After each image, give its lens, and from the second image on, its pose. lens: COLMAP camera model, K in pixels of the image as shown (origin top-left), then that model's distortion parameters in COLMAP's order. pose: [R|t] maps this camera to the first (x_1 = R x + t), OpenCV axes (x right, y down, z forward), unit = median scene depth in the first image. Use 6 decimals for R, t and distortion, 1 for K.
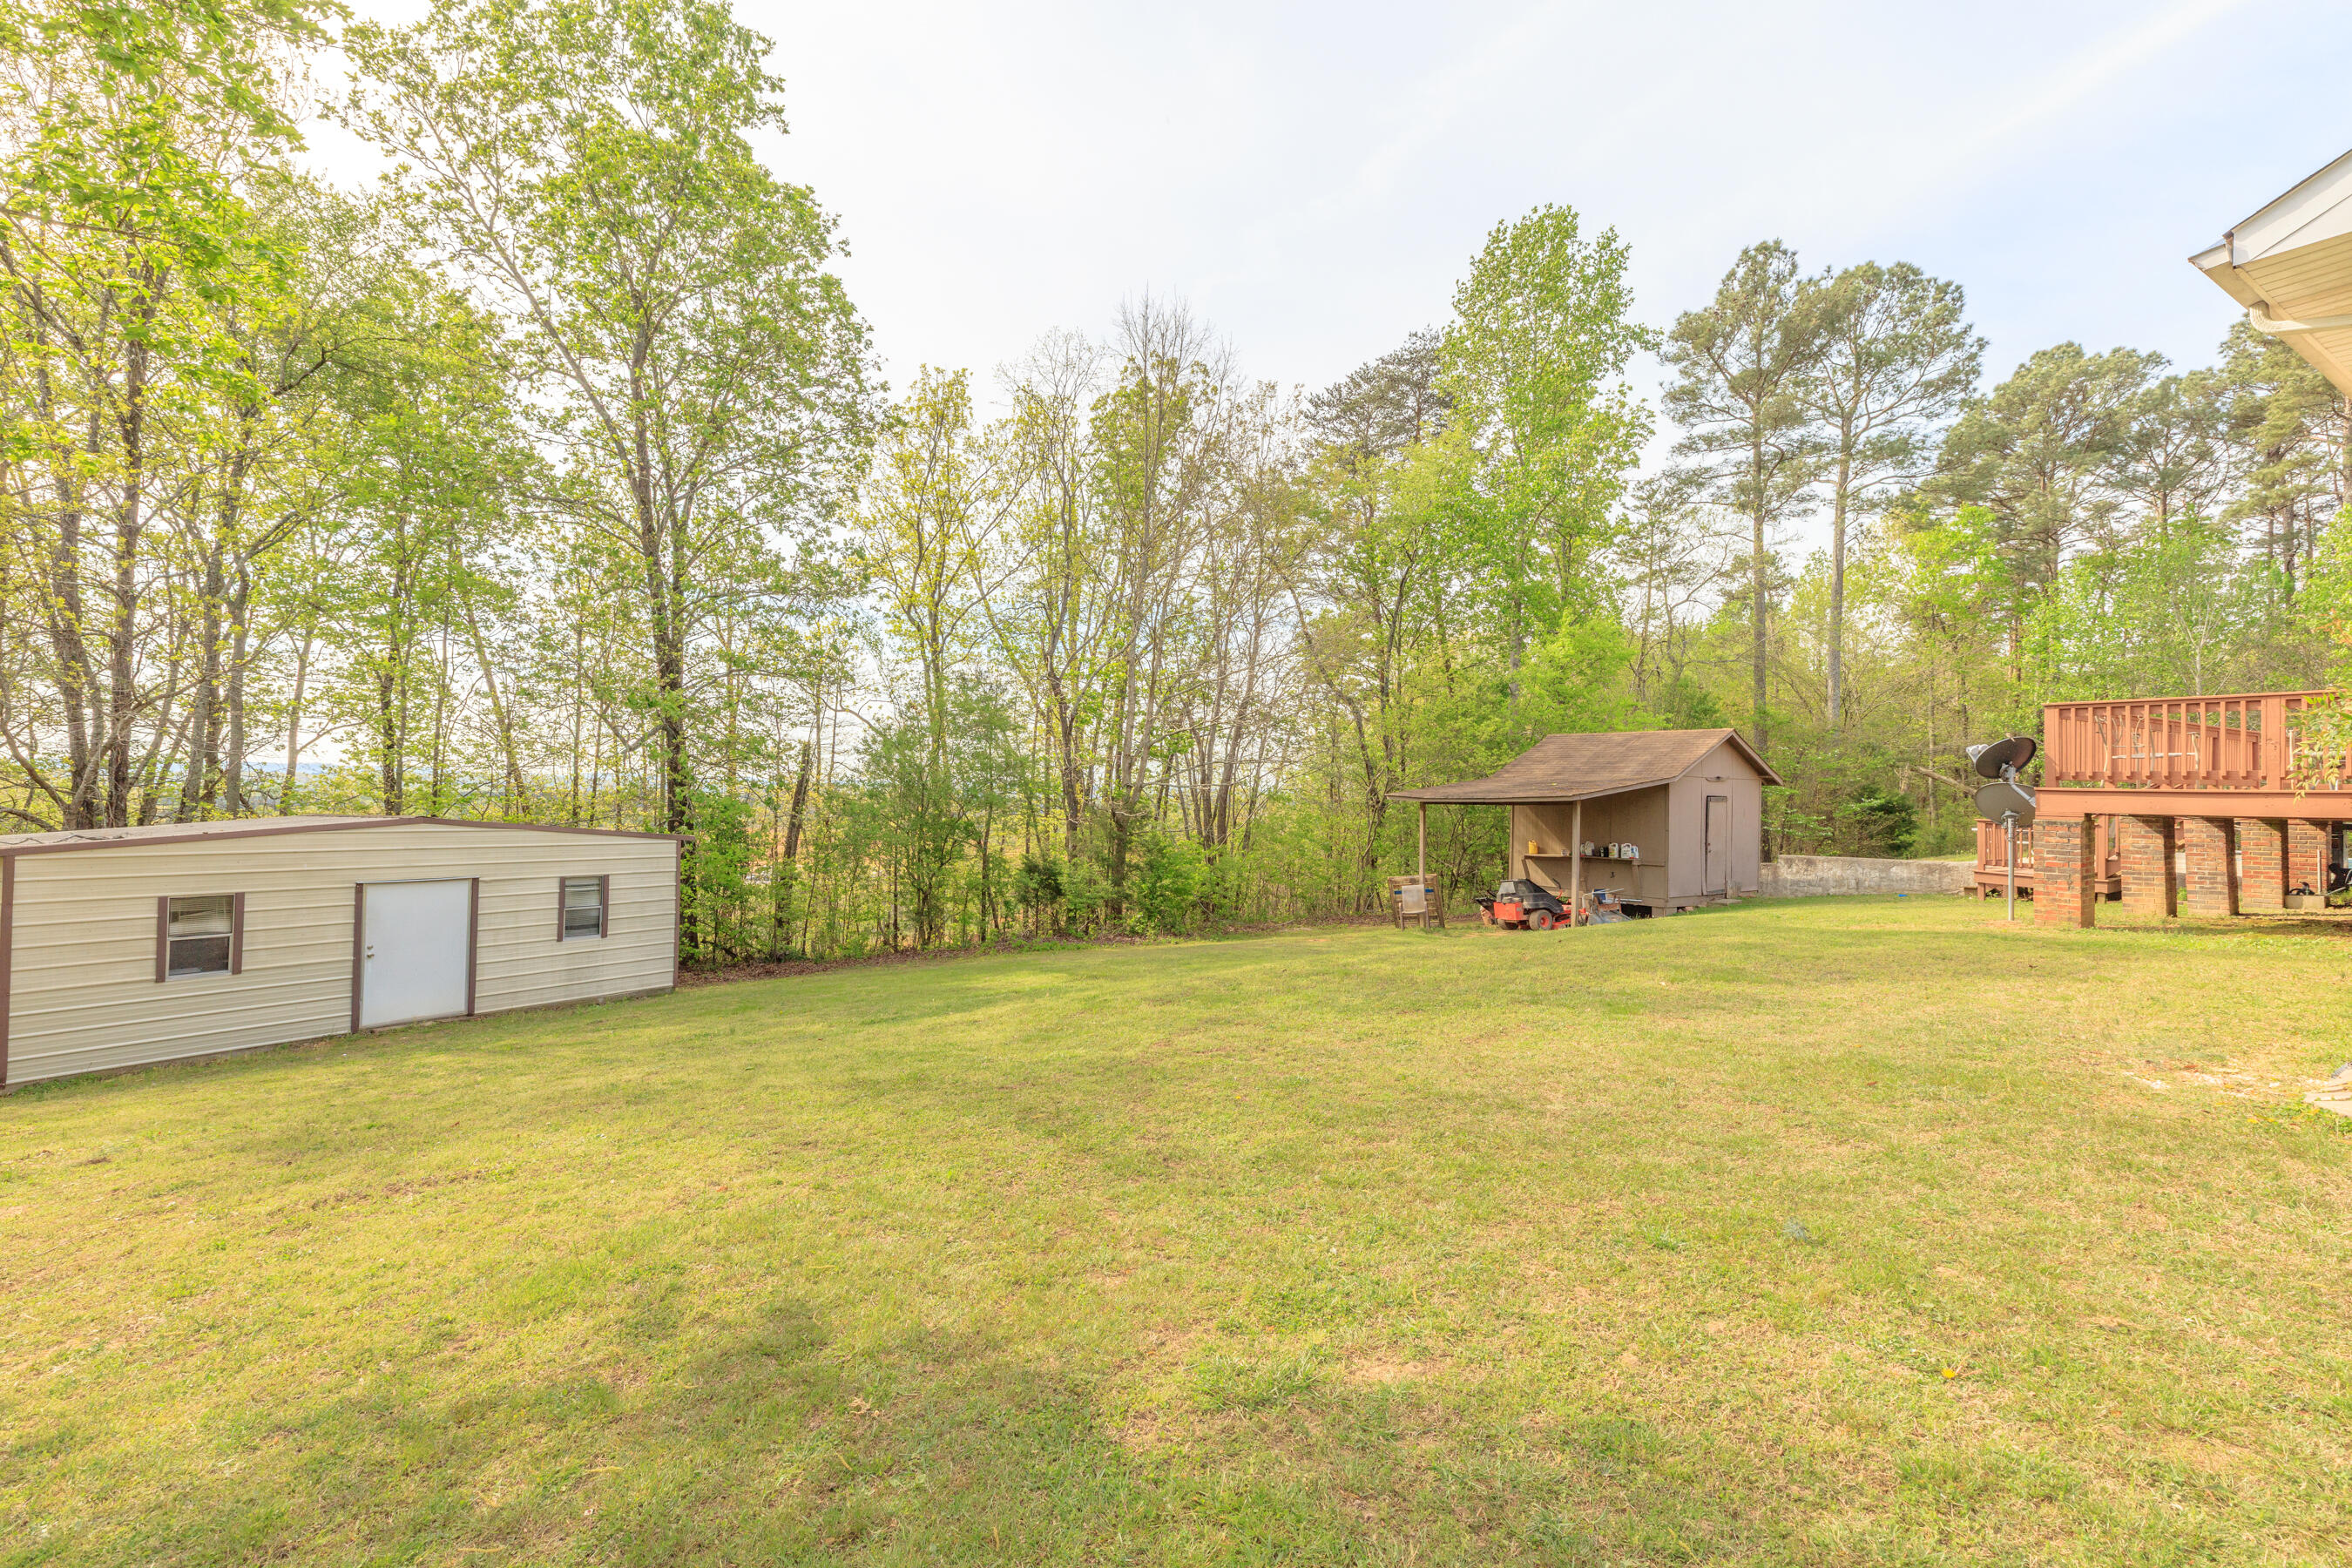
lens RADIAL K [[1036.5, 0, 1161.6], [0, 1036.5, 786.9], [0, 0, 1]] dist [0.004285, -0.000610]
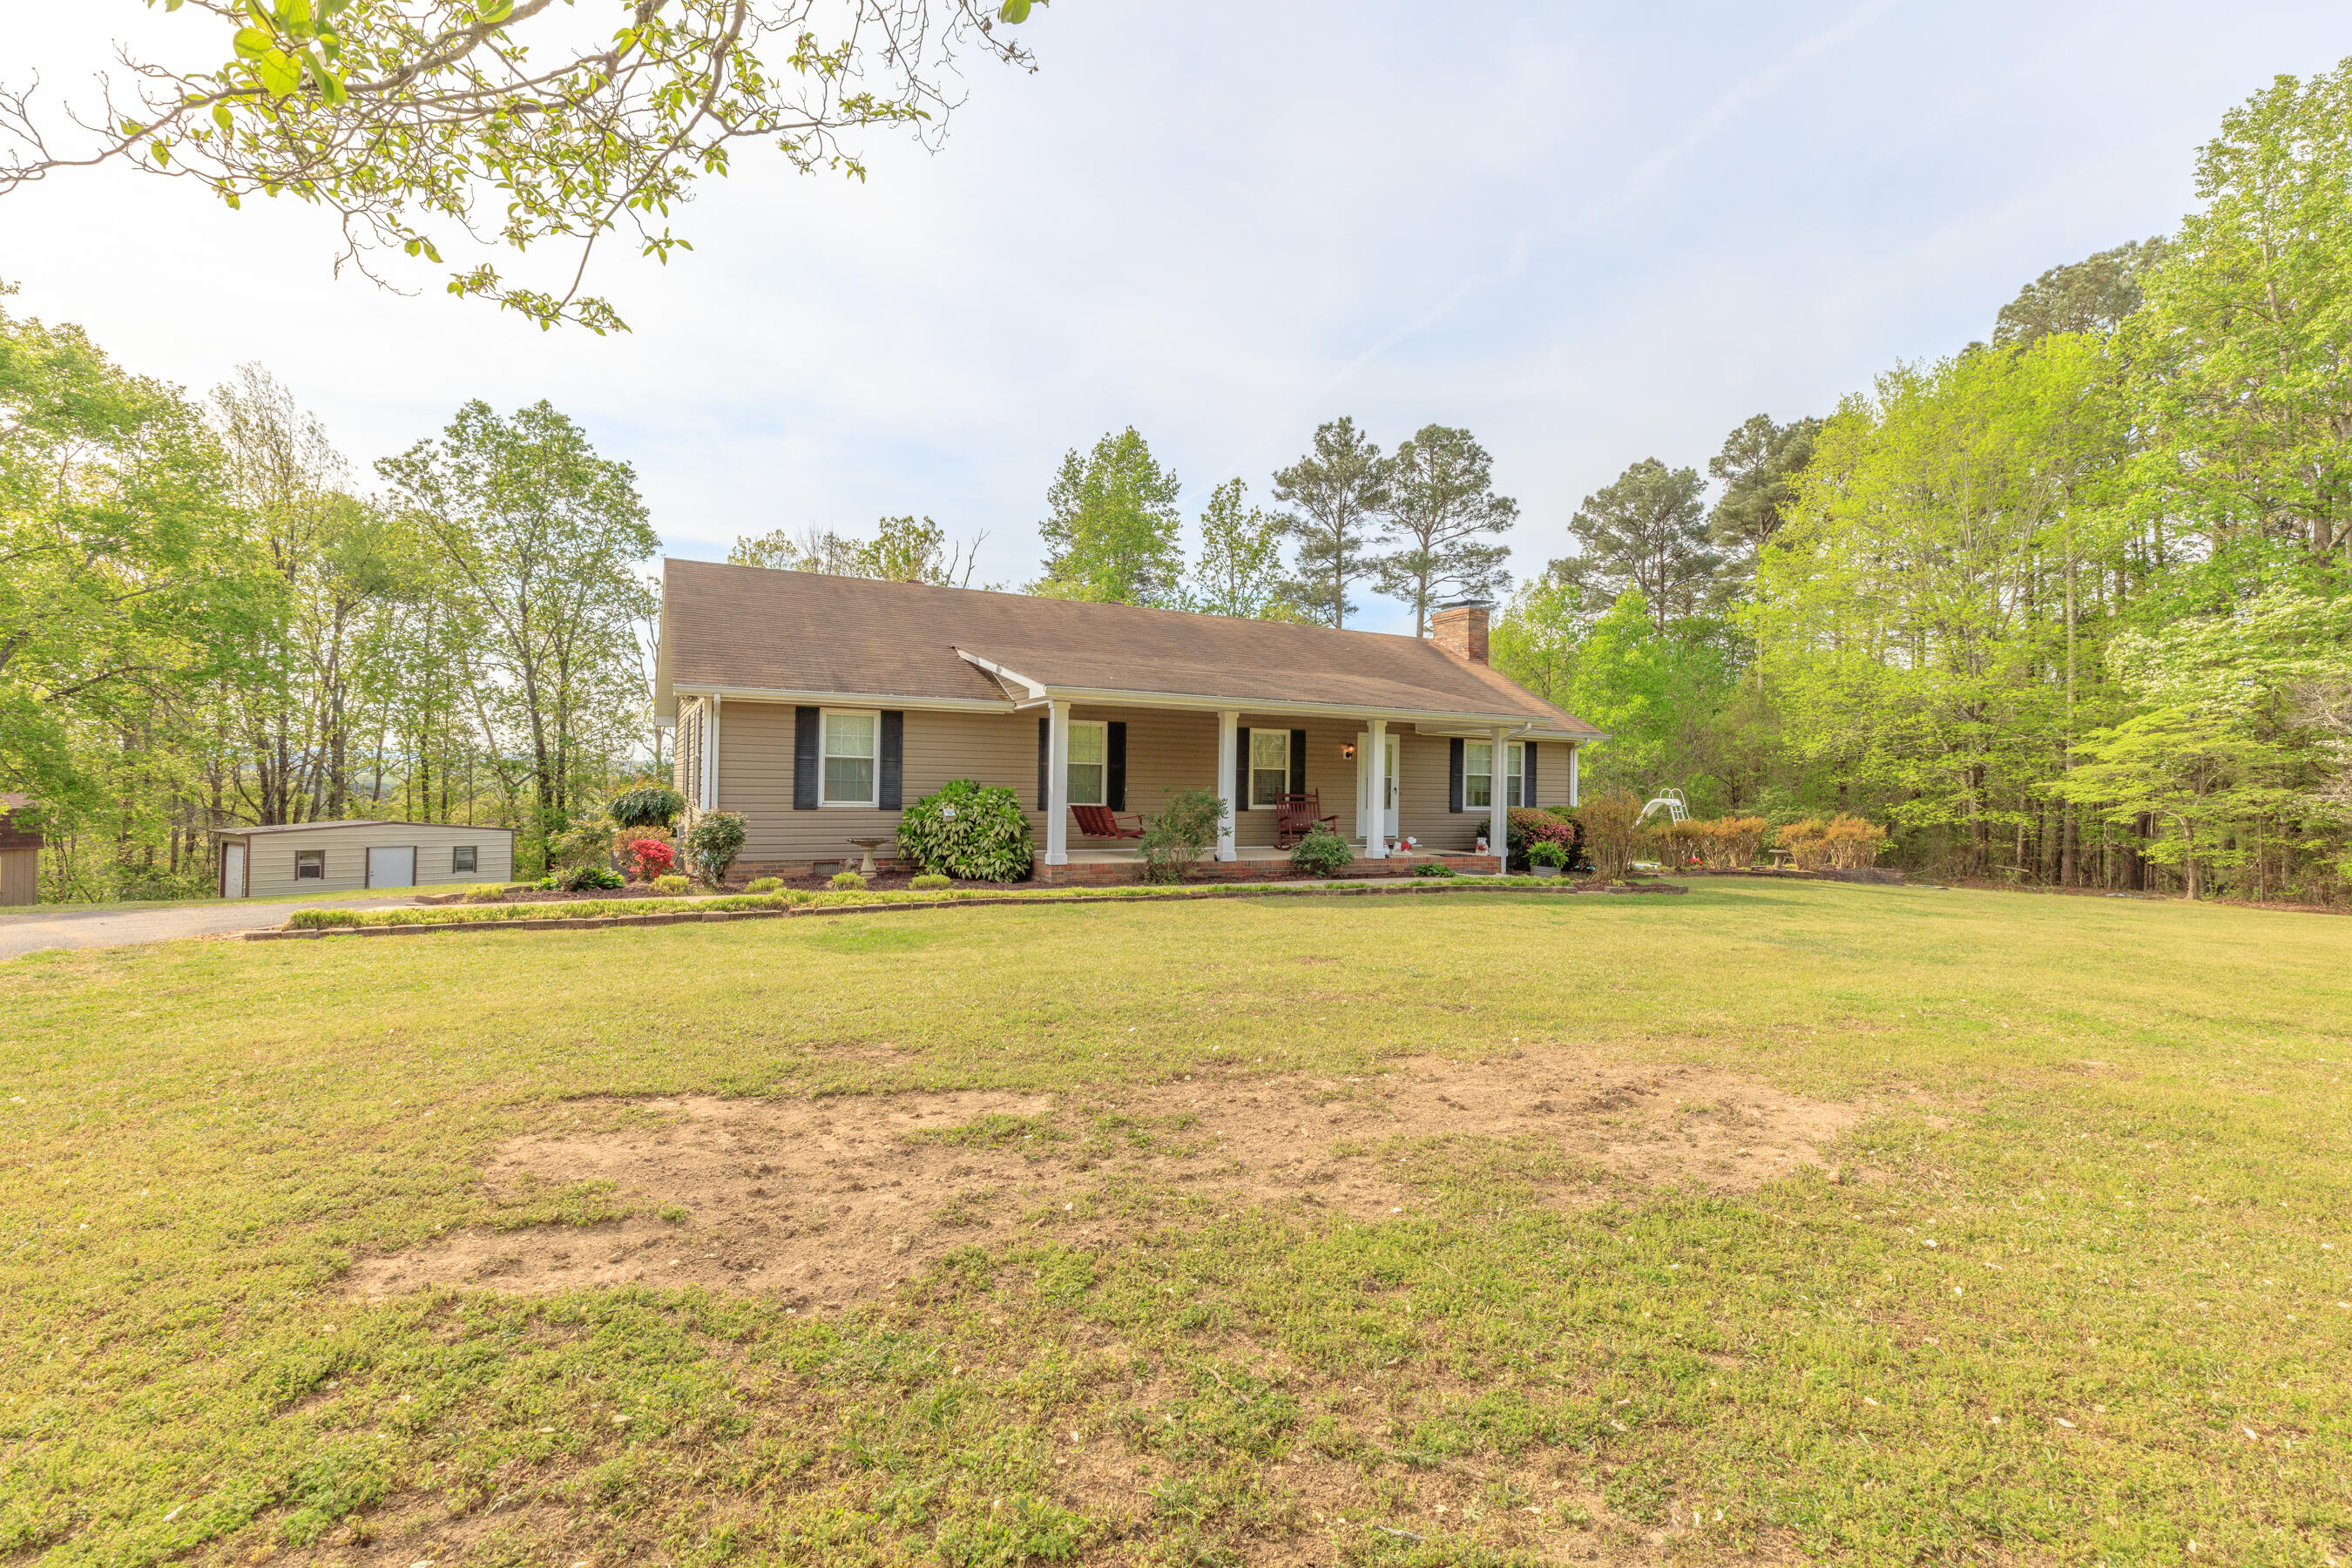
lens RADIAL K [[1036.5, 0, 1163.0], [0, 1036.5, 782.5], [0, 0, 1]] dist [0.004285, -0.000610]
pose [[0.996399, 0.000193, -0.084784, 1.340999], [0.000005, 0.999997, 0.002333, -0.070477], [0.084784, -0.002325, 0.996397, -1.332644]]
